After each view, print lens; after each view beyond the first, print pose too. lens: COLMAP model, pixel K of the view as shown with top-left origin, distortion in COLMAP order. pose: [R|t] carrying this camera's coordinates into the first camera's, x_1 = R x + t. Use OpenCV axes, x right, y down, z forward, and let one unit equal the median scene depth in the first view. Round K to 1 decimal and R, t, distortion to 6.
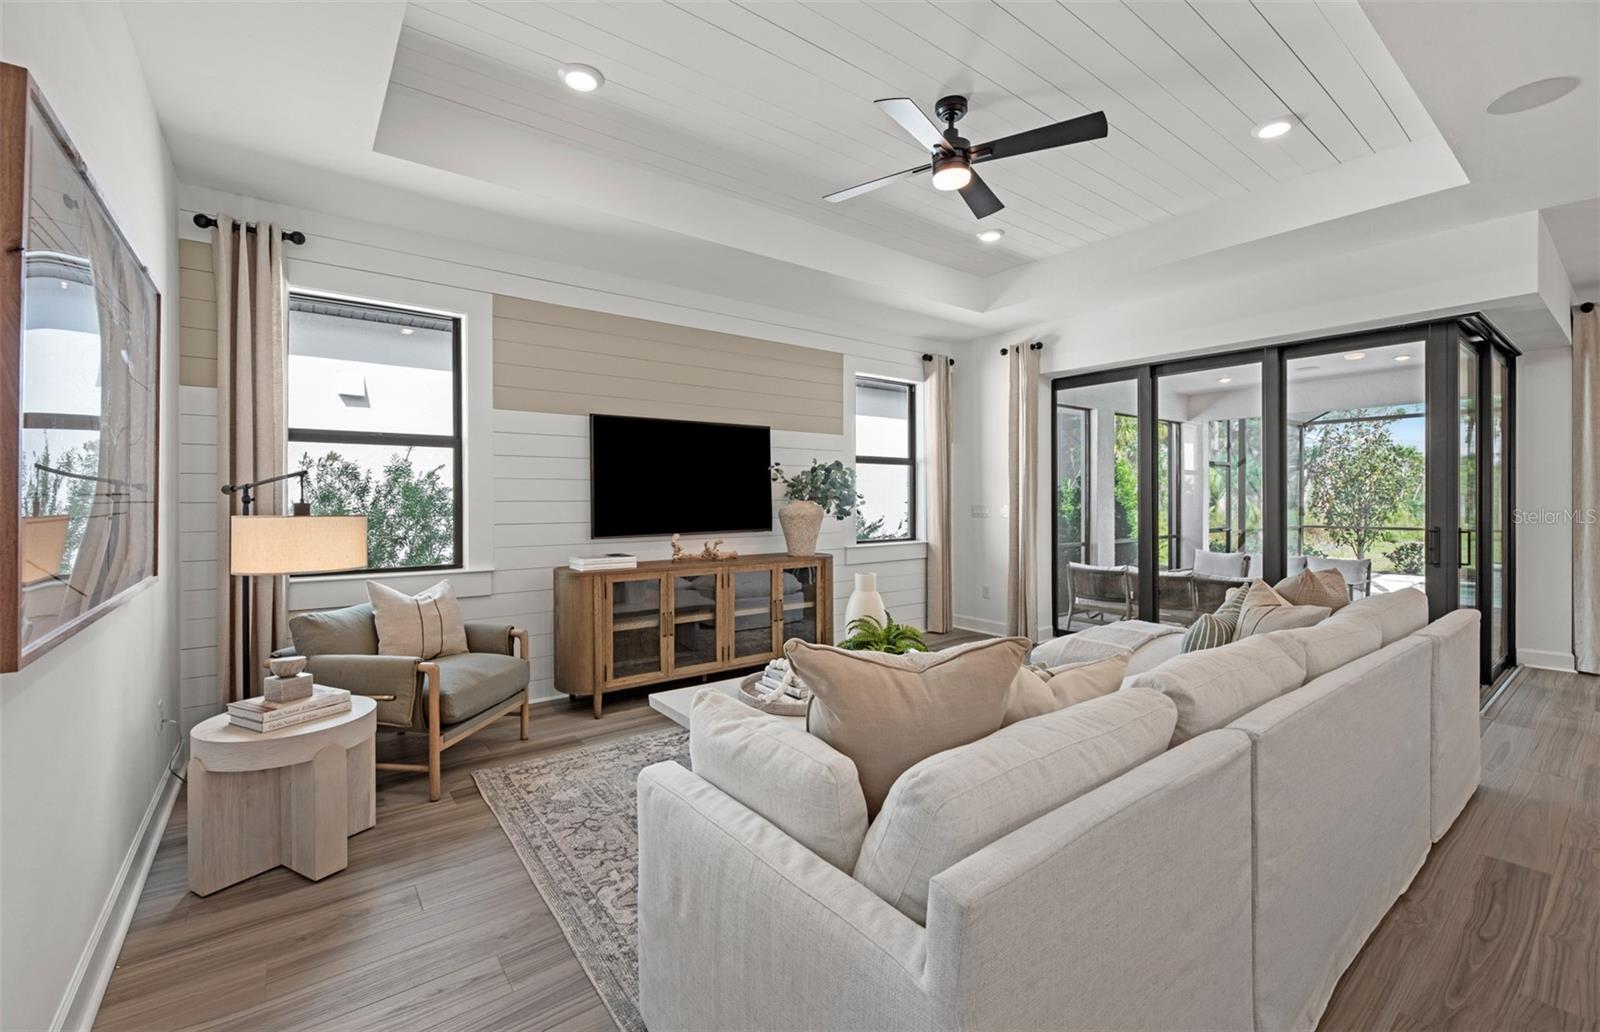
lens RADIAL K [[664.8, 0, 795.9], [0, 664.8, 503.5], [0, 0, 1]] dist [-0.001176, -0.000664]
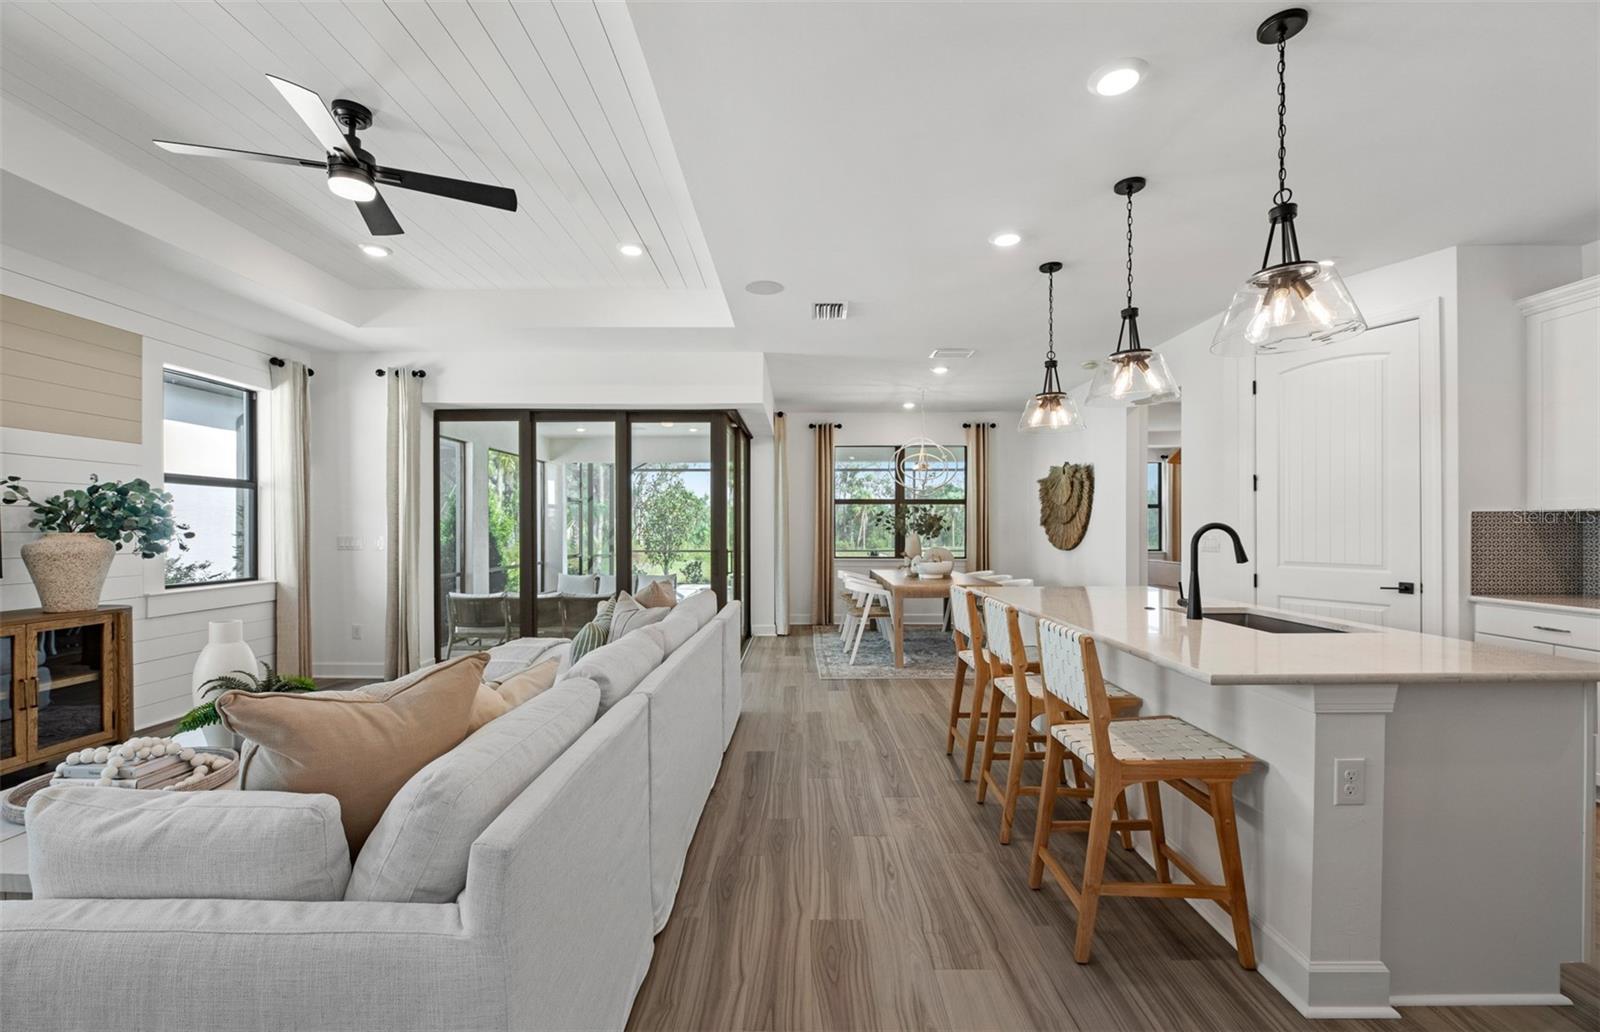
lens RADIAL K [[659.3, 0, 799.0], [0, 659.3, 532.5], [0, 0, 1]] dist [-0.001331, -0.000306]
pose [[0.612223, -0.003837, 0.790676, -0.071664], [0.005372, 0.999985, 0.000693, -0.000790], [-0.790667, 0.003823, 0.612235, -0.040364]]
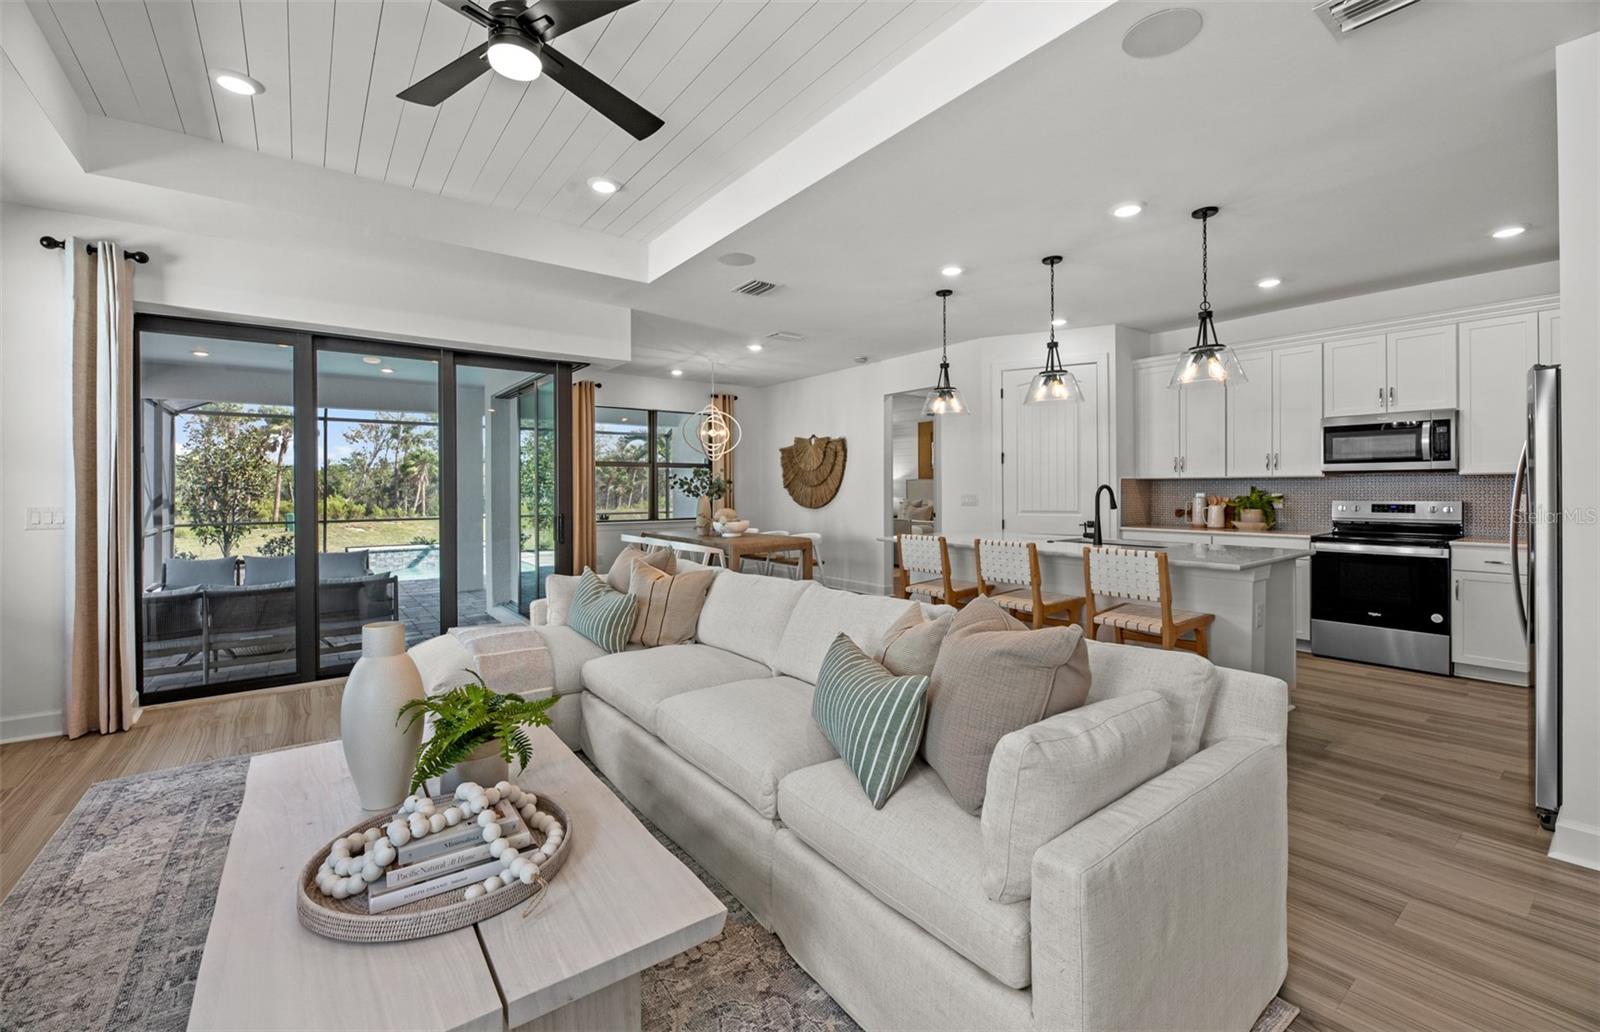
lens RADIAL K [[664.8, 0, 795.9], [0, 664.8, 503.5], [0, 0, 1]] dist [-0.001176, -0.000664]
pose [[0.005863, -0.018935, 0.999804, -0.311060], [0.012094, 0.999749, 0.018863, -0.005232], [-0.999910, 0.011981, 0.006091, 0.414807]]
